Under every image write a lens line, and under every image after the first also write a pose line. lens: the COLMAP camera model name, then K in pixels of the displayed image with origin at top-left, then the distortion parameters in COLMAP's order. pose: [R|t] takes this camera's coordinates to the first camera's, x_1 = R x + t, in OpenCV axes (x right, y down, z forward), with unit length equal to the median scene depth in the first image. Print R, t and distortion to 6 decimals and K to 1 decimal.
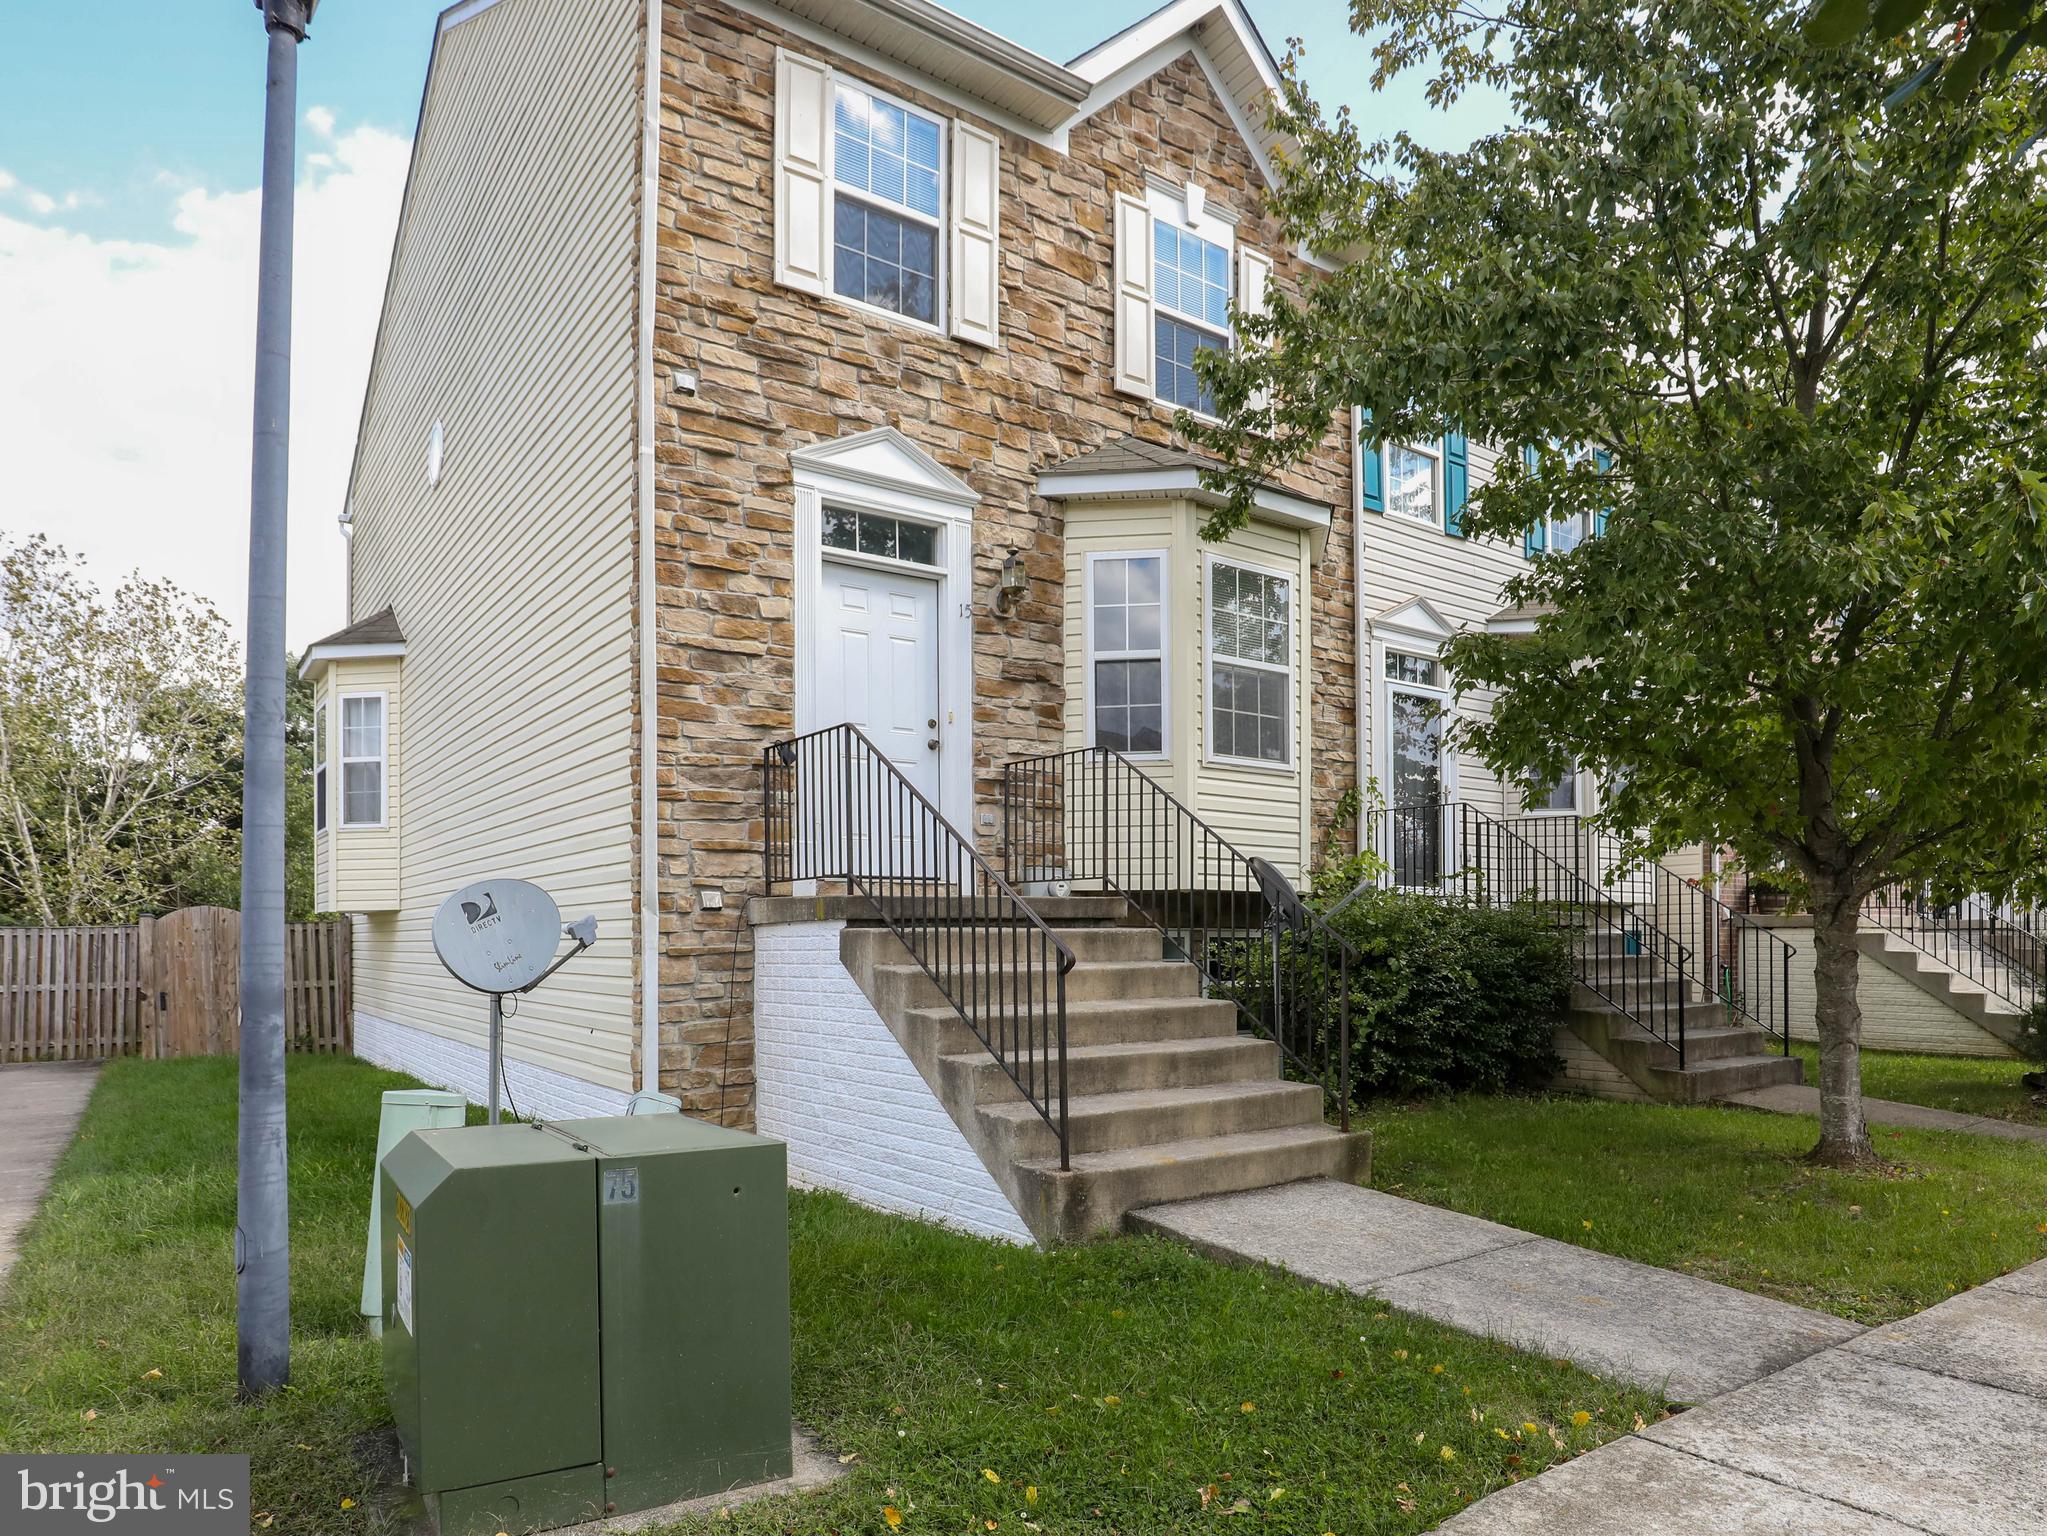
lens RADIAL K [[1090.7, 0, 1029.5], [0, 1090.7, 744.3], [0, 0, 1]] dist [-0.015385, -0.000606]
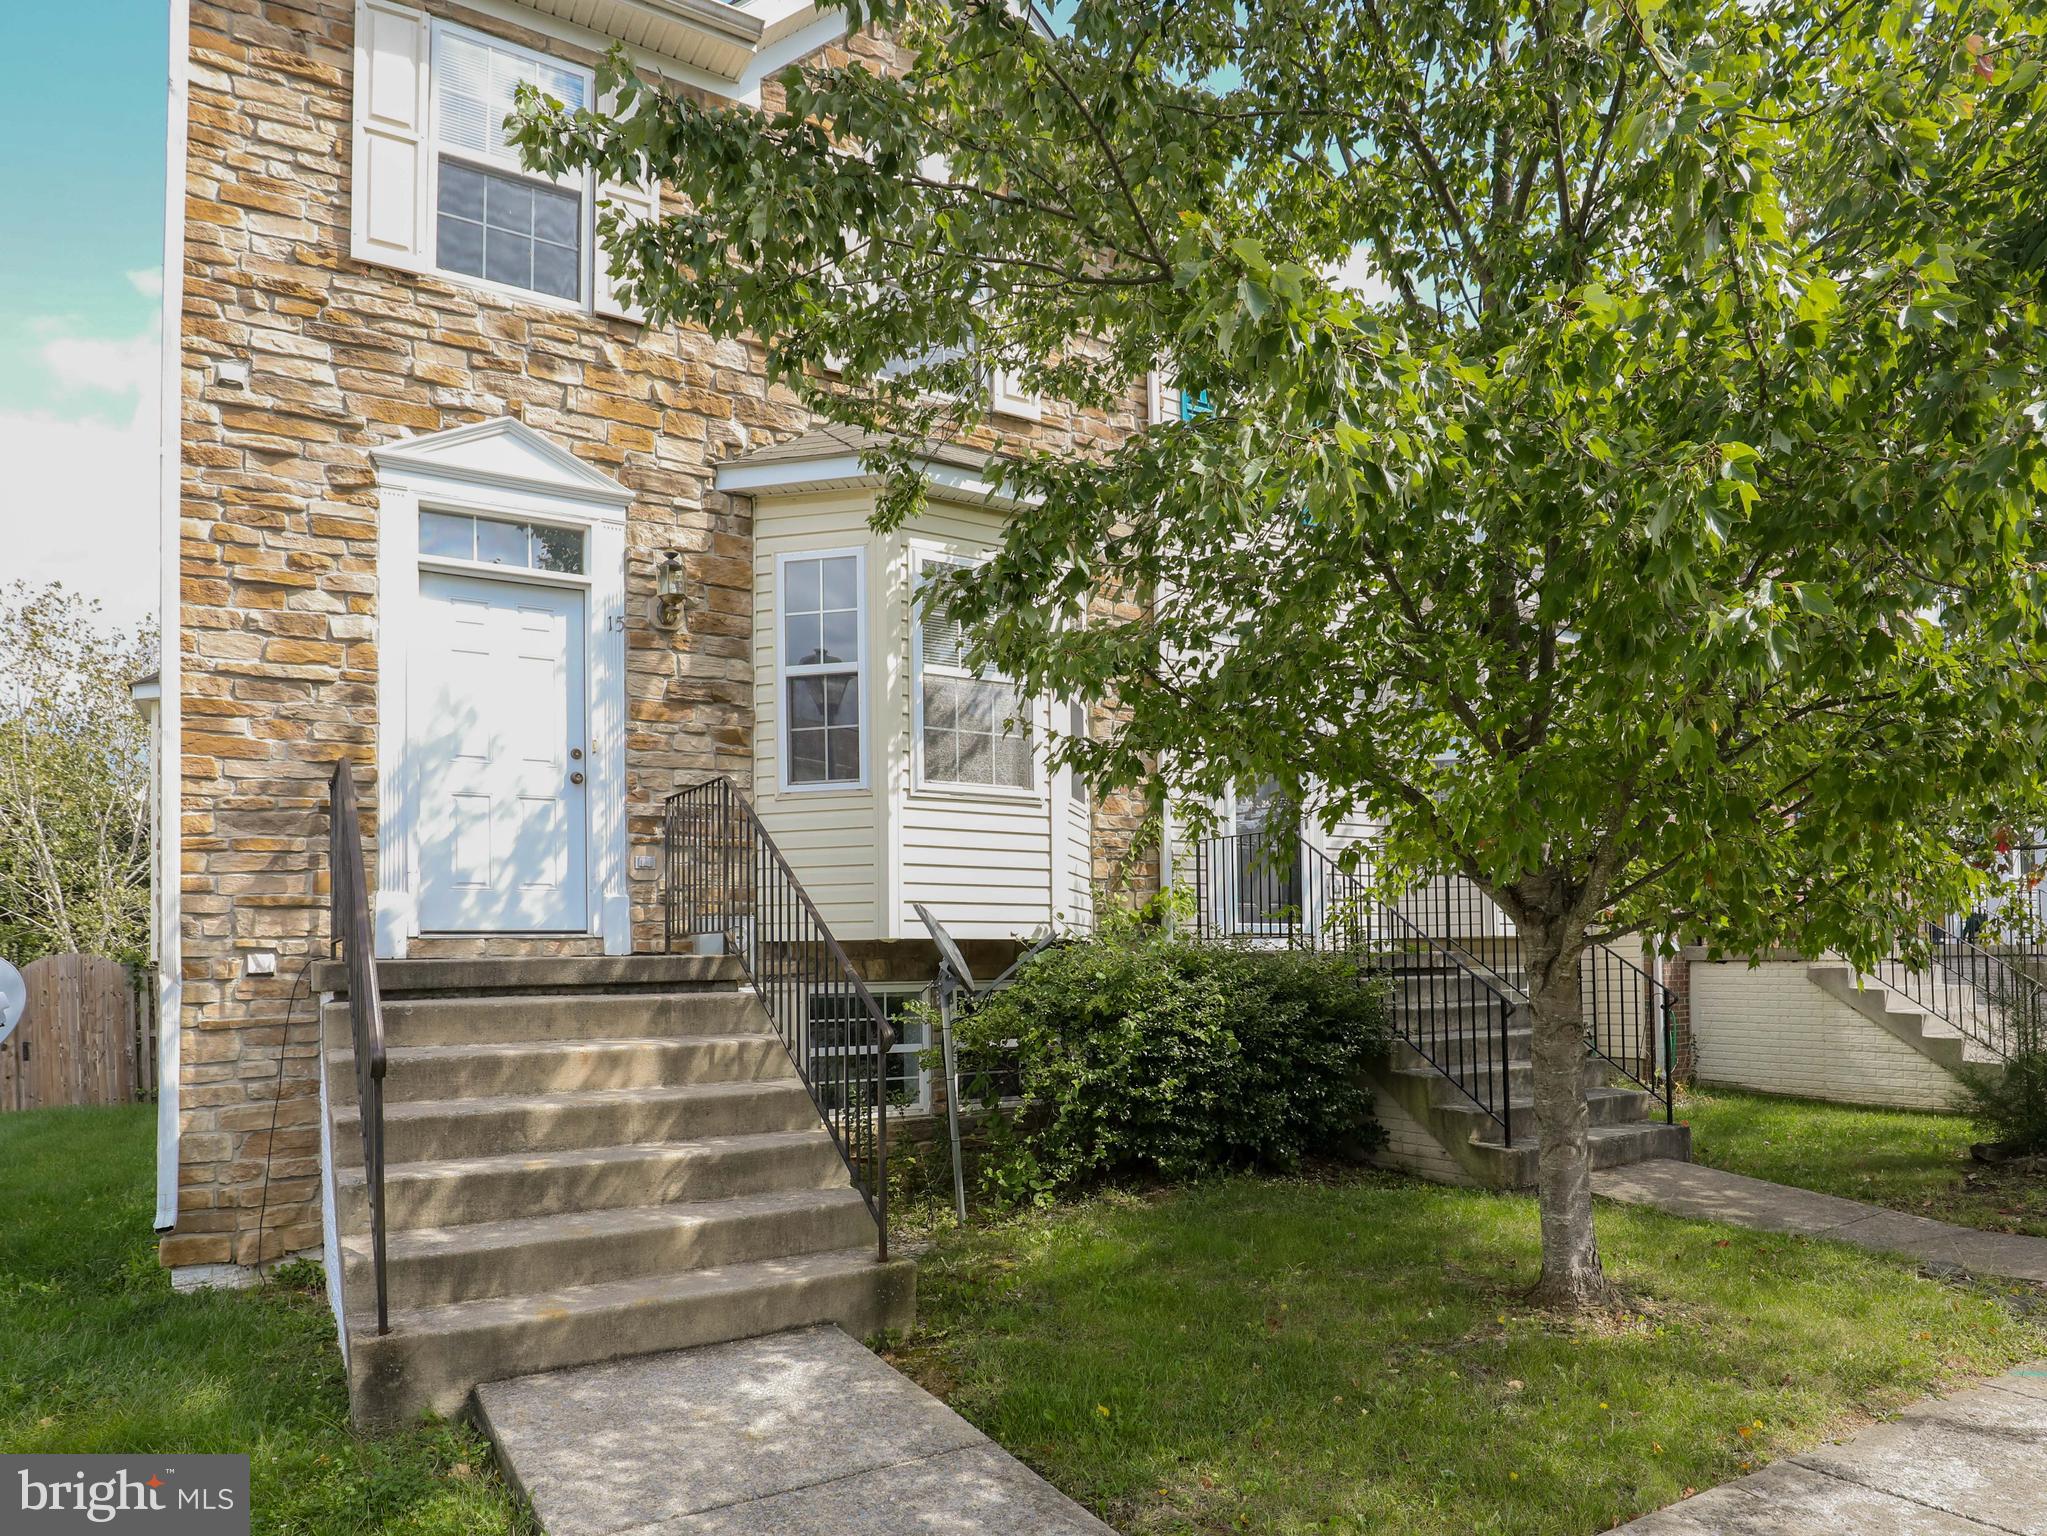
lens RADIAL K [[1095.1, 0, 993.9], [0, 1095.1, 756.6], [0, 0, 1]] dist [-0.016570, 0.001673]
pose [[0.997102, -0.024657, -0.071964, 0.335479], [0.023947, 0.999656, -0.010715, 0.000530], [0.072203, 0.008961, 0.997350, 0.163433]]
